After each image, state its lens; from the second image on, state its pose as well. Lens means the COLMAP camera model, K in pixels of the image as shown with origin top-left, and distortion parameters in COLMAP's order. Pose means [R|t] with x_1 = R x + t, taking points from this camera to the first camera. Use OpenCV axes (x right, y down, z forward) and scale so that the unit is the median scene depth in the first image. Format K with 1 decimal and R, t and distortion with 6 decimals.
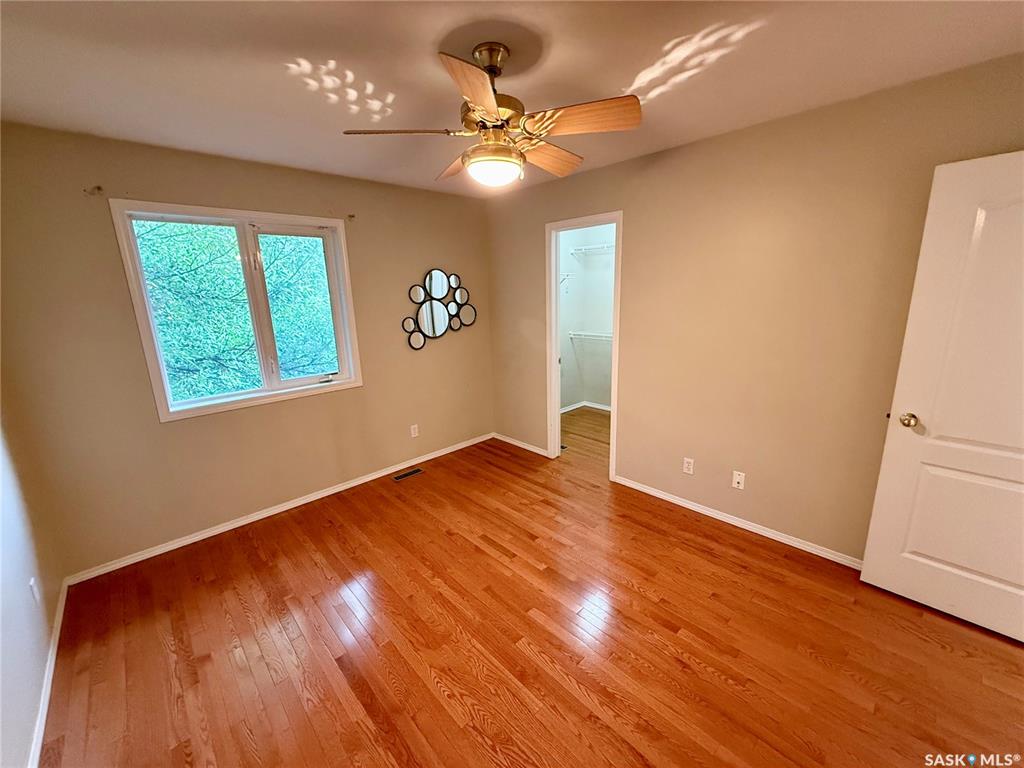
lens RADIAL K [[406.7, 0, 507.5], [0, 406.7, 385.5], [0, 0, 1]] dist [-0.000810, 0.000230]
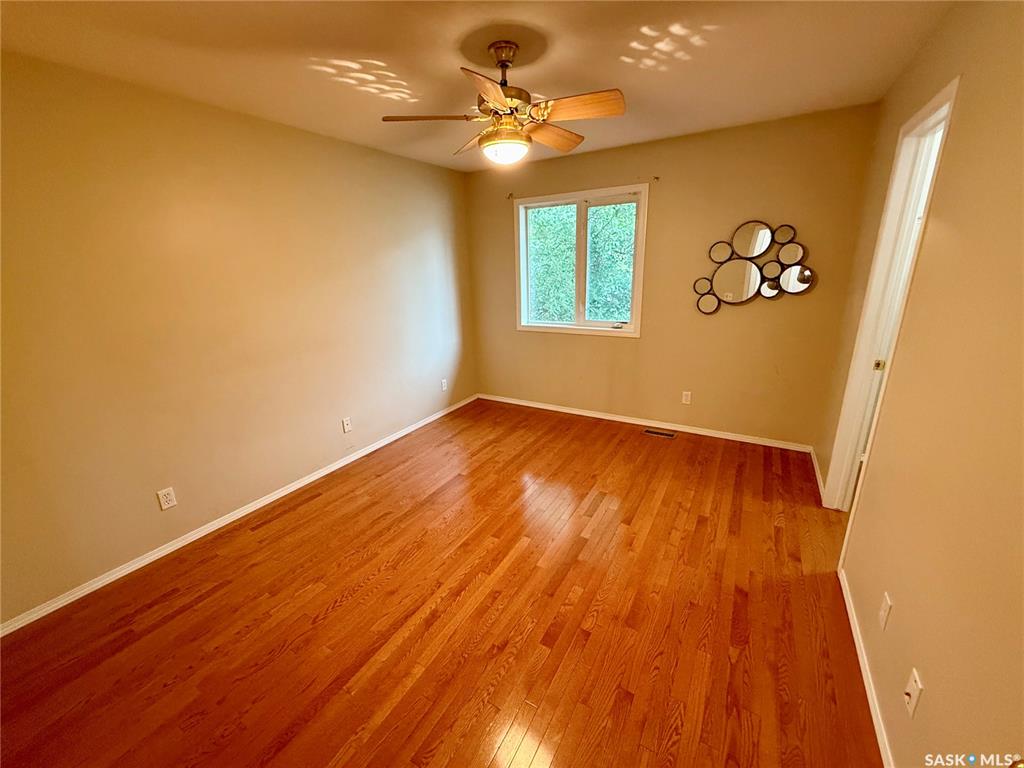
lens RADIAL K [[406.7, 0, 512.1], [0, 406.7, 386.4], [0, 0, 1]] dist [-0.000810, 0.000230]
pose [[0.278952, 0.298973, -0.912580, 0.666737], [-0.199133, 0.947654, 0.249594, -0.091399], [0.939432, 0.112100, 0.323885, 0.370640]]
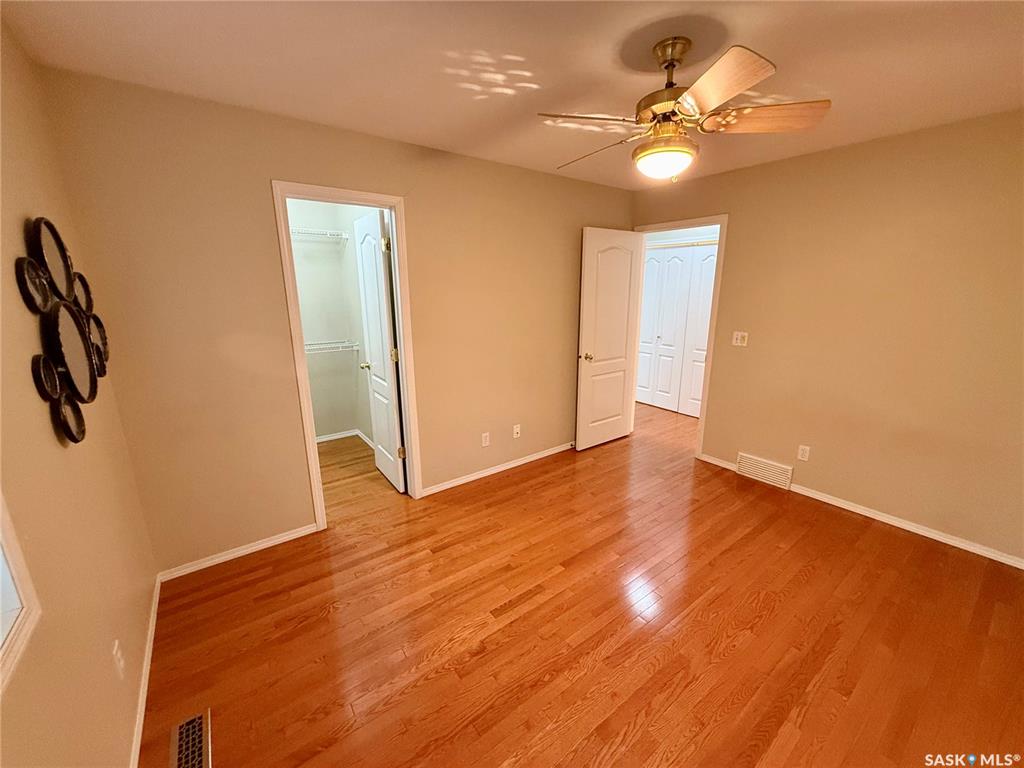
lens RADIAL K [[406.7, 0, 509.9], [0, 406.7, 386.1], [0, 0, 1]] dist [-0.000810, 0.000230]
pose [[0.112337, -0.210829, 0.971047, -0.623891], [0.230045, 0.956201, 0.180993, -0.139309], [-0.966675, 0.203052, 0.155917, 0.697024]]
